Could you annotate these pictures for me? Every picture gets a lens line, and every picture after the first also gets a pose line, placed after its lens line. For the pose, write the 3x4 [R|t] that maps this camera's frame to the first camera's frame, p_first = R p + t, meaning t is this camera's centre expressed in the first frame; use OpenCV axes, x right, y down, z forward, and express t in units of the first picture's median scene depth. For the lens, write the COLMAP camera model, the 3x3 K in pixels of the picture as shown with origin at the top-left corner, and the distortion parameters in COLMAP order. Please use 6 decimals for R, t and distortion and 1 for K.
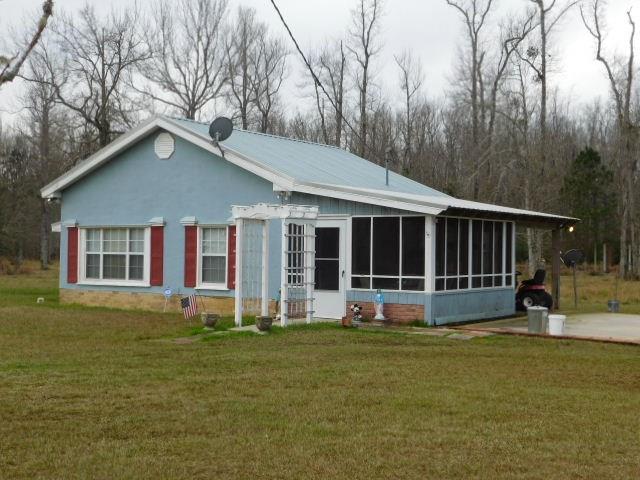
lens RADIAL K [[980.8, 0, 320.0], [0, 980.8, 240.0], [0, 0, 1]] dist [-0.004034, -0.135263]
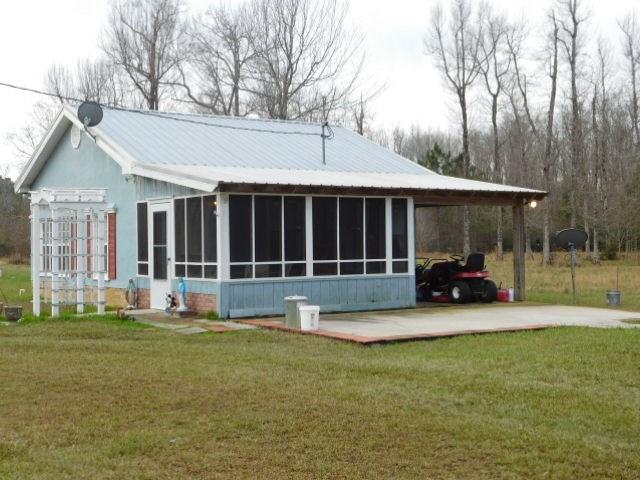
lens RADIAL K [[980.8, 0, 320.0], [0, 980.8, 240.0], [0, 0, 1]] dist [-0.004034, -0.135263]
pose [[0.920706, -0.022027, -0.389634, 0.482300], [0.024252, 0.999706, 0.000792, 0.016270], [0.389501, -0.010179, 0.920970, 0.196672]]
